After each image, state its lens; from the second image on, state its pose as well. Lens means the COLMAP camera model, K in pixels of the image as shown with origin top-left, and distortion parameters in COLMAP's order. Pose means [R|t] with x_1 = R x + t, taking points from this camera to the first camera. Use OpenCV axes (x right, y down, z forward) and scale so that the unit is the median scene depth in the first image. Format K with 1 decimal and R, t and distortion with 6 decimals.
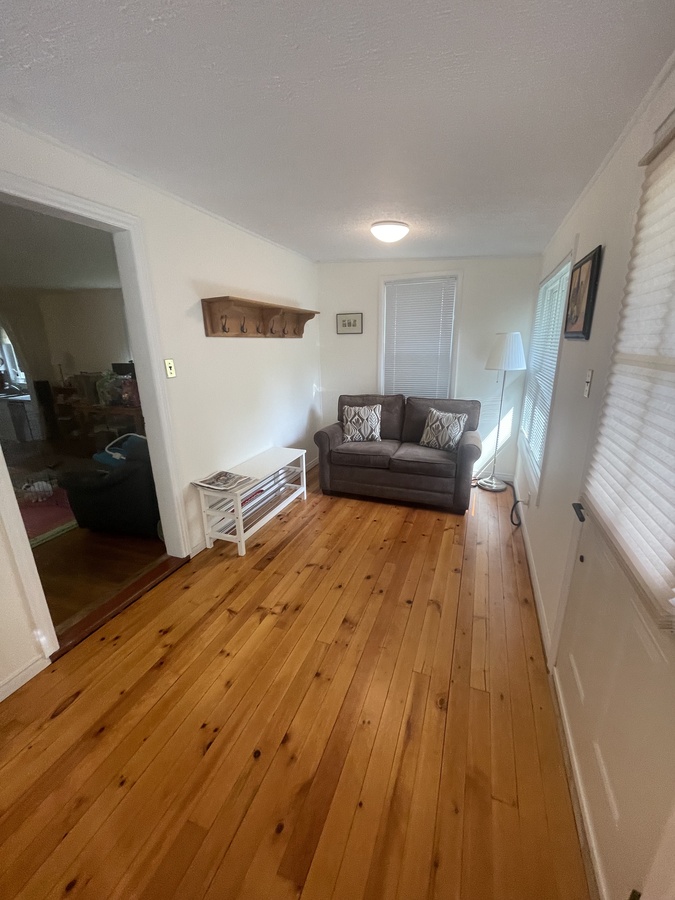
lens RADIAL K [[364.4, 0, 339.3], [0, 364.4, 450.6], [0, 0, 1]] dist [-0.003219, -0.000330]
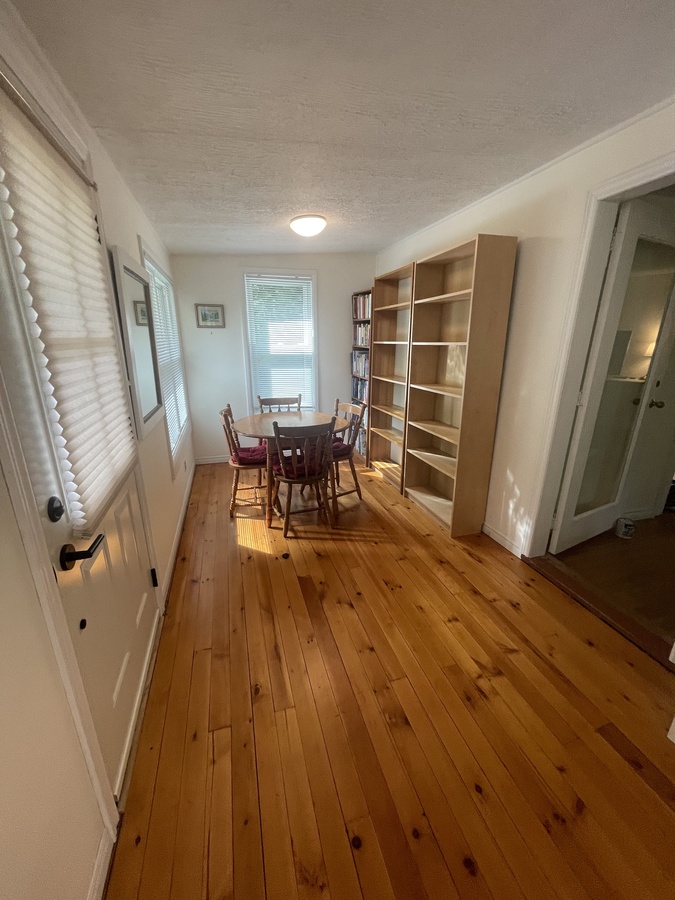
lens RADIAL K [[364.4, 0, 336.5], [0, 364.4, 449.9], [0, 0, 1]] dist [-0.003219, -0.000330]
pose [[-0.795944, 0.194136, -0.573398, 0.382585], [-0.159400, 0.846550, 0.507883, -0.285492], [0.584008, 0.495645, -0.642861, 0.999919]]
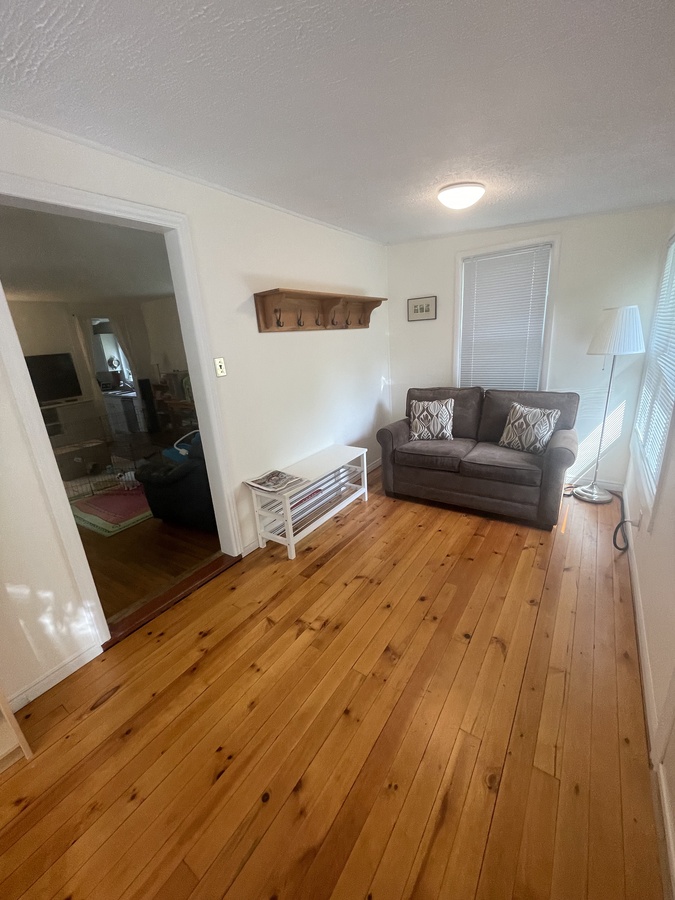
lens RADIAL K [[364.4, 0, 339.1], [0, 364.4, 451.1], [0, 0, 1]] dist [-0.003219, -0.000330]
pose [[0.972367, 0.022841, -0.232335, 0.085756], [-0.016443, 0.999431, 0.029436, -0.033493], [0.232876, -0.024803, 0.972190, 0.113157]]
